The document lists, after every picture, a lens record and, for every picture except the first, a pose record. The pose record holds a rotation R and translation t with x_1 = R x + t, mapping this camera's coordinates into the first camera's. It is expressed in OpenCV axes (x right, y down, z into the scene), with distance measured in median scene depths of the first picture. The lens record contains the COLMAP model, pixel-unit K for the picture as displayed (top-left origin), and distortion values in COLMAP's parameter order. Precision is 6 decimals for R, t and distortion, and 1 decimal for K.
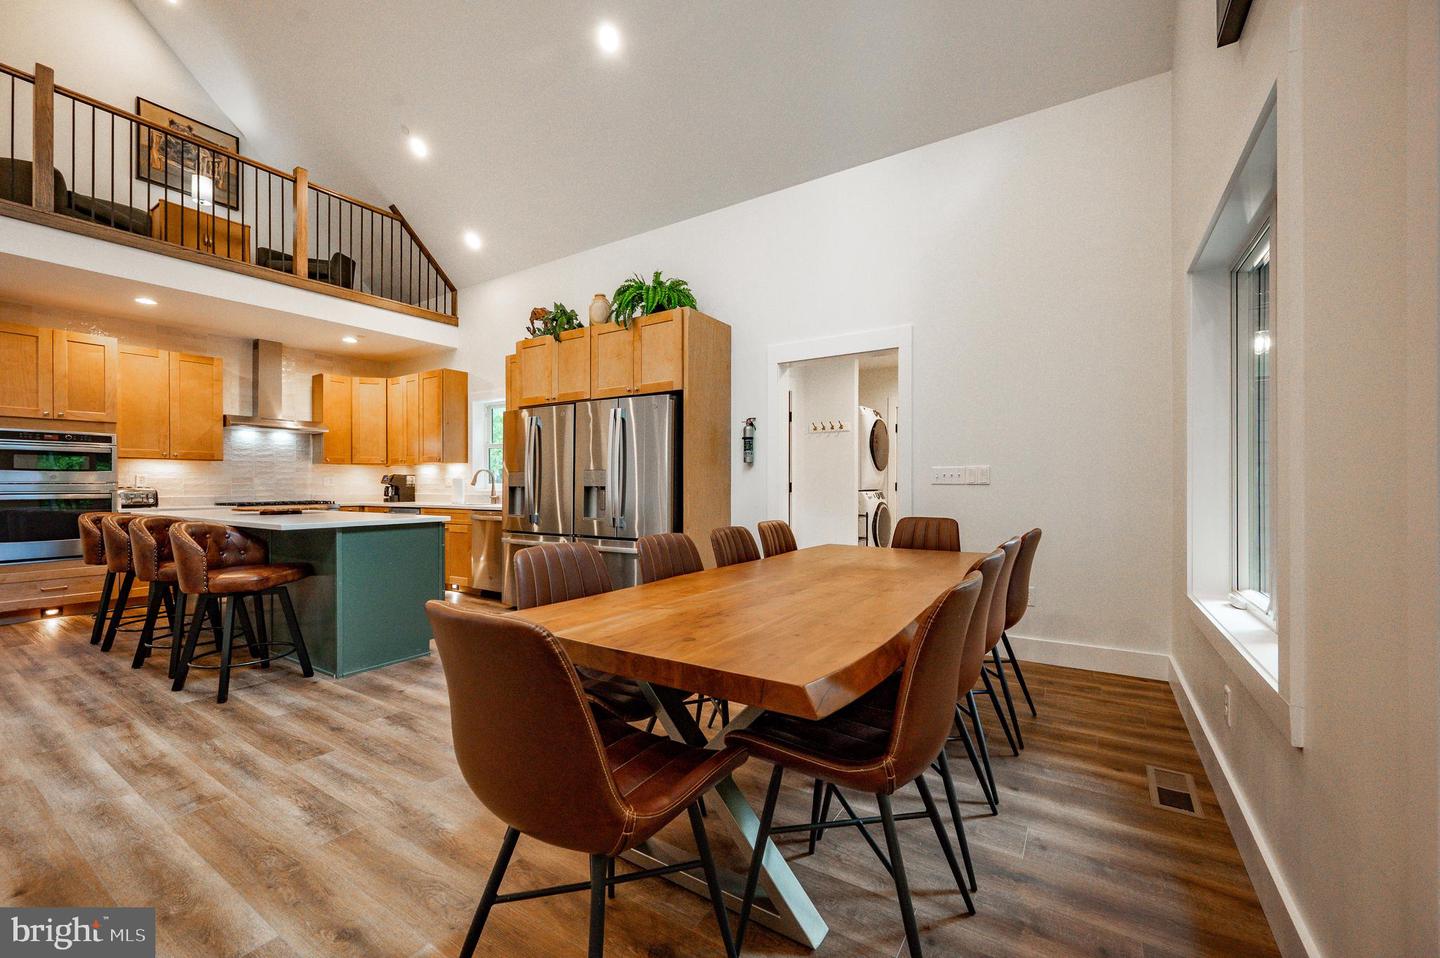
lens RADIAL K [[567.7, 0, 730.1], [0, 567.7, 489.1], [0, 0, 1]] dist [0.000810, 0.000374]
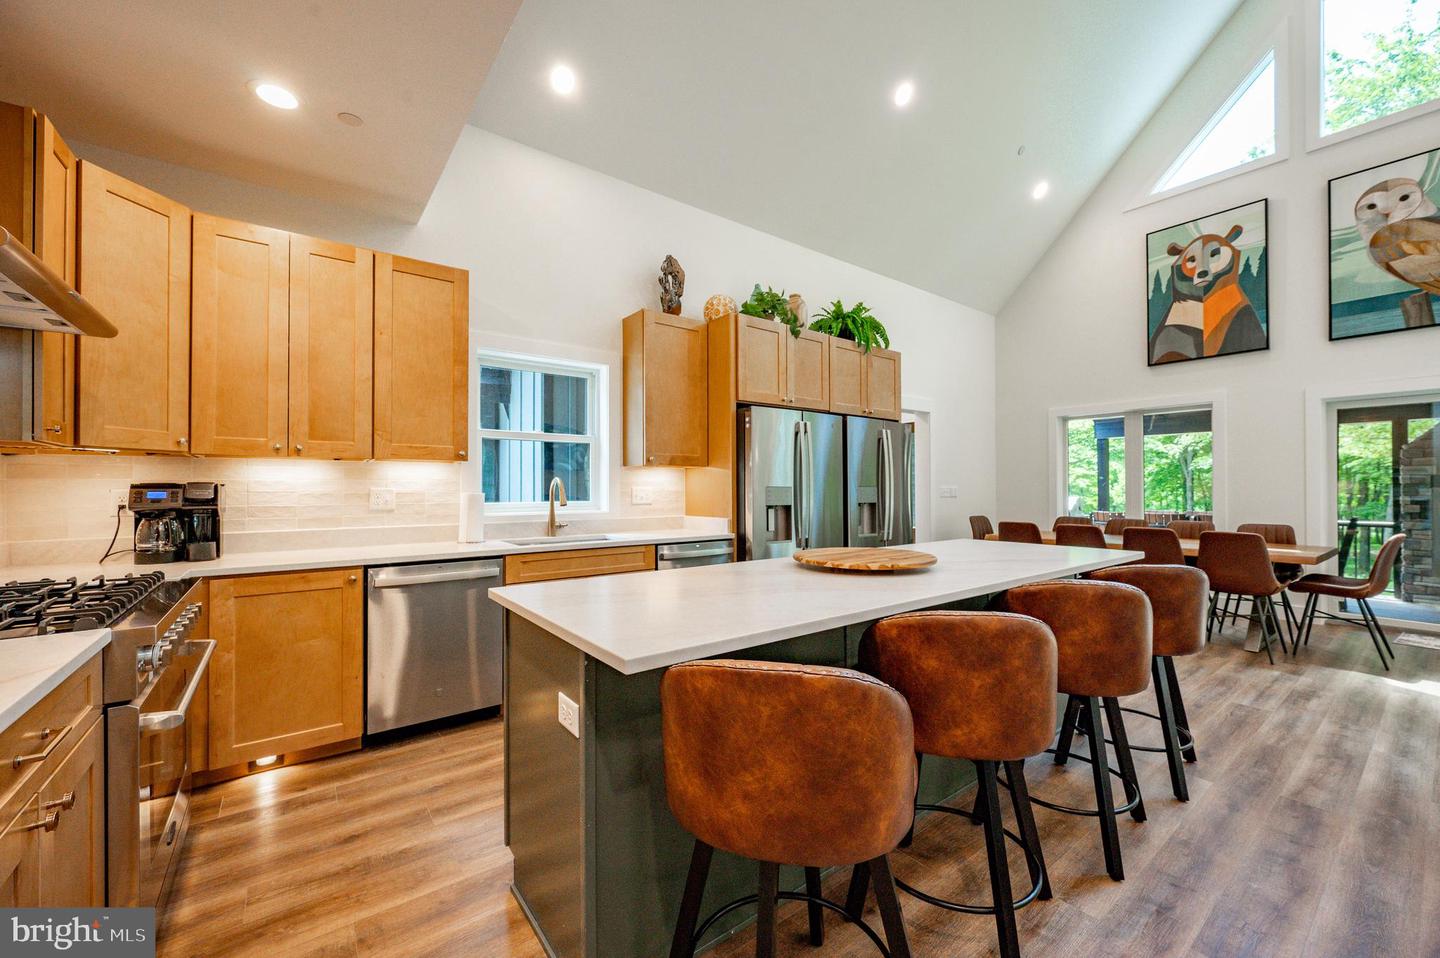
lens RADIAL K [[568.2, 0, 720.0], [0, 568.2, 479.0], [0, 0, 1]] dist [-0.001456, -0.000057]
pose [[0.348670, 0.007117, 0.937219, -1.118285], [0.008402, 0.999907, -0.010718, -0.030302], [-0.937208, 0.011612, 0.348577, 0.779912]]
